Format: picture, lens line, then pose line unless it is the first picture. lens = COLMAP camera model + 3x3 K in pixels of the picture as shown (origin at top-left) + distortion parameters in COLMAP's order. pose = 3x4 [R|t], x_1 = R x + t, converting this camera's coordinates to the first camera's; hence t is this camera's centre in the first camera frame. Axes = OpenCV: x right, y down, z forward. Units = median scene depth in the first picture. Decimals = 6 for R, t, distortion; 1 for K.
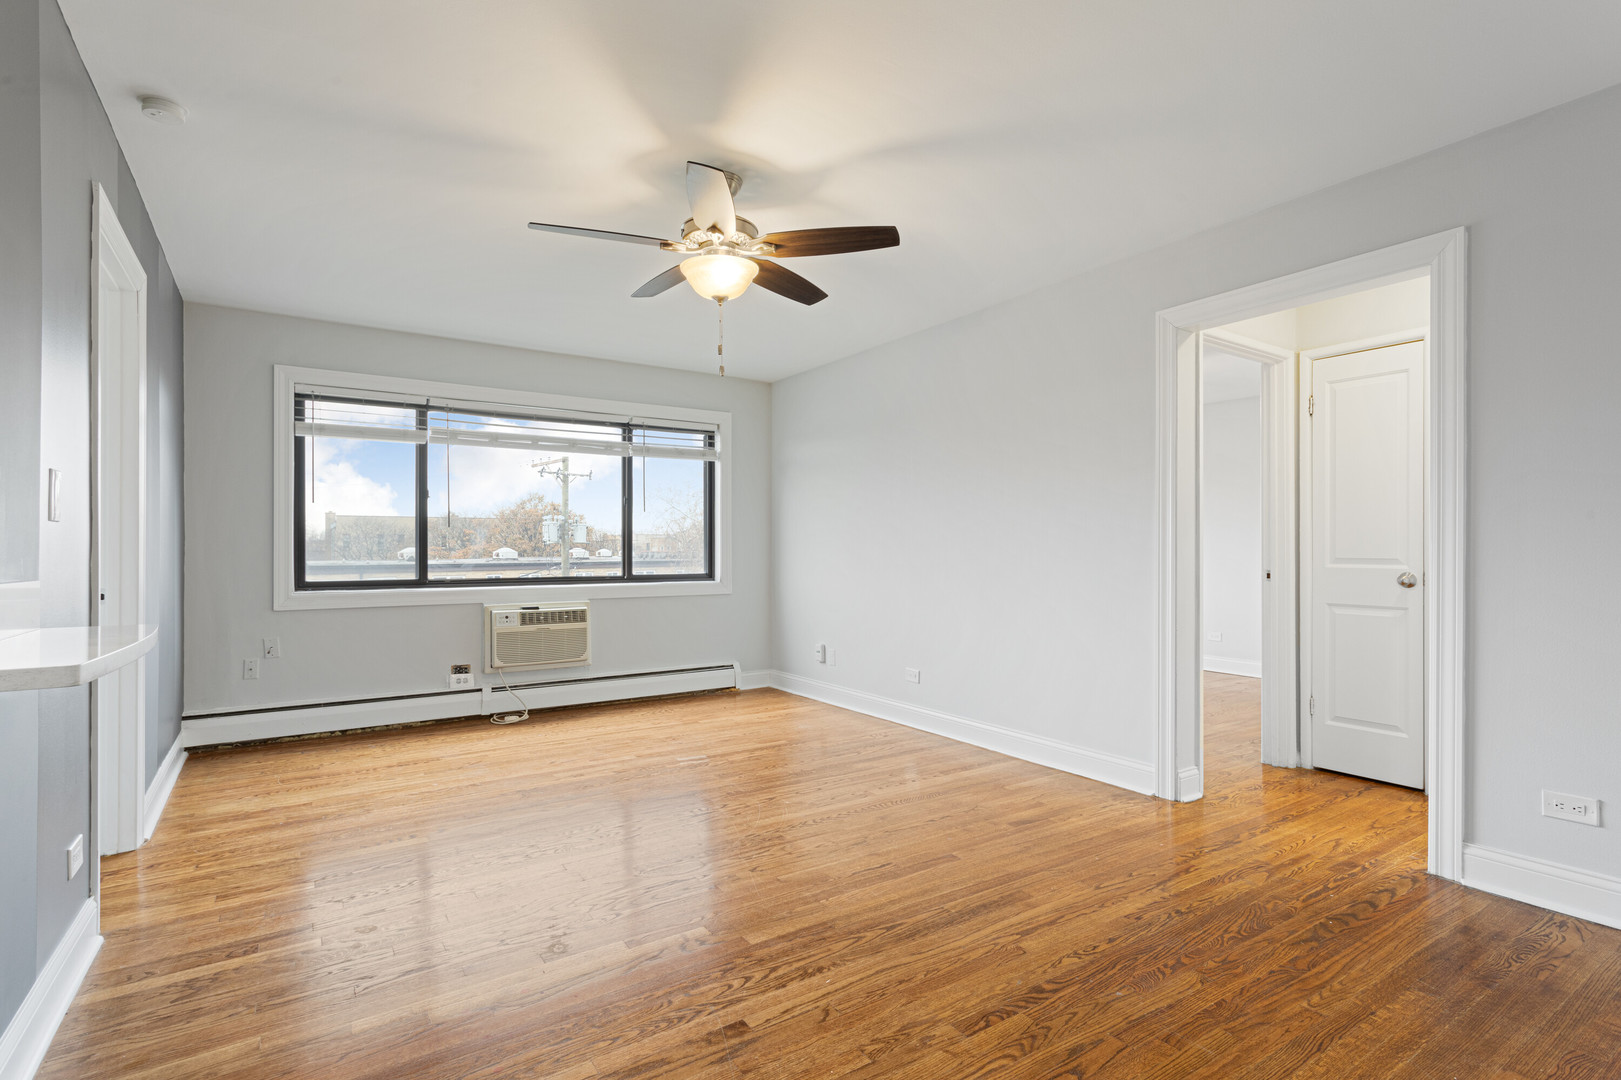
lens RADIAL K [[784.5, 0, 810.5], [0, 784.5, 540.0], [0, 0, 1]] dist [-0.000822, -0.000189]
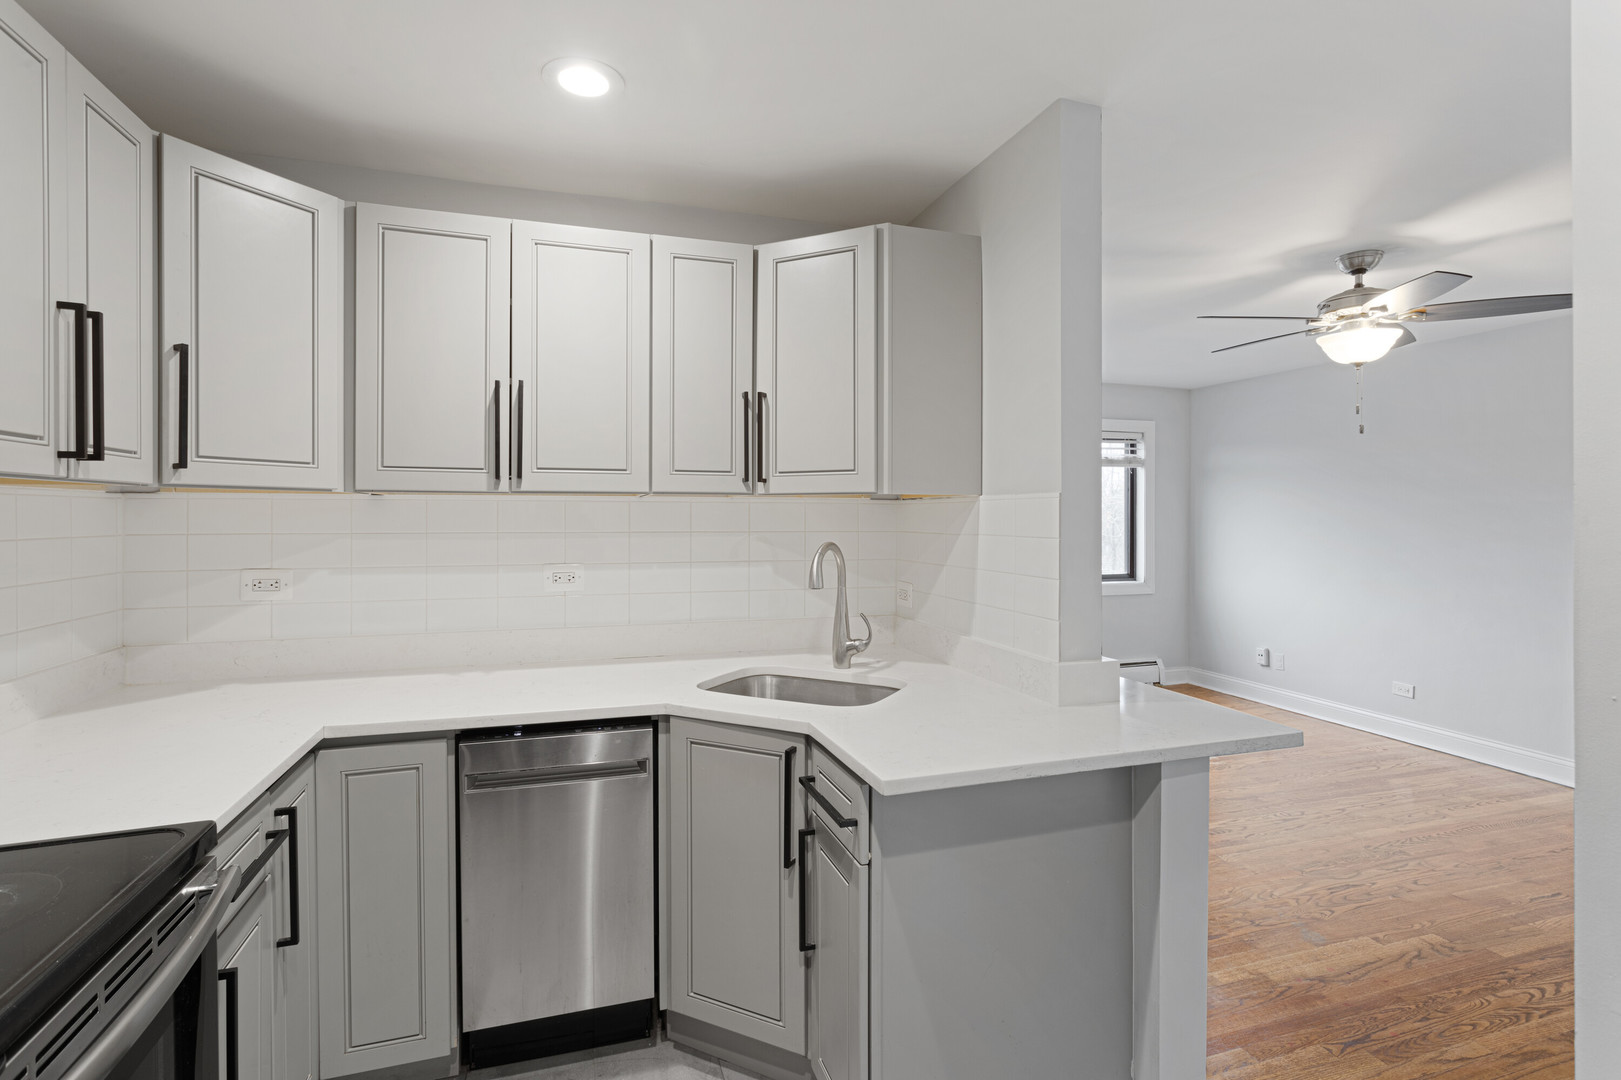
lens RADIAL K [[772.2, 0, 810.9], [0, 772.2, 520.6], [0, 0, 1]] dist [0.000055, -0.000517]
pose [[0.959915, 0.003189, -0.280273, -0.273629], [0.002119, 0.999824, 0.018633, -0.053926], [0.280283, -0.018480, 0.959739, -0.131406]]
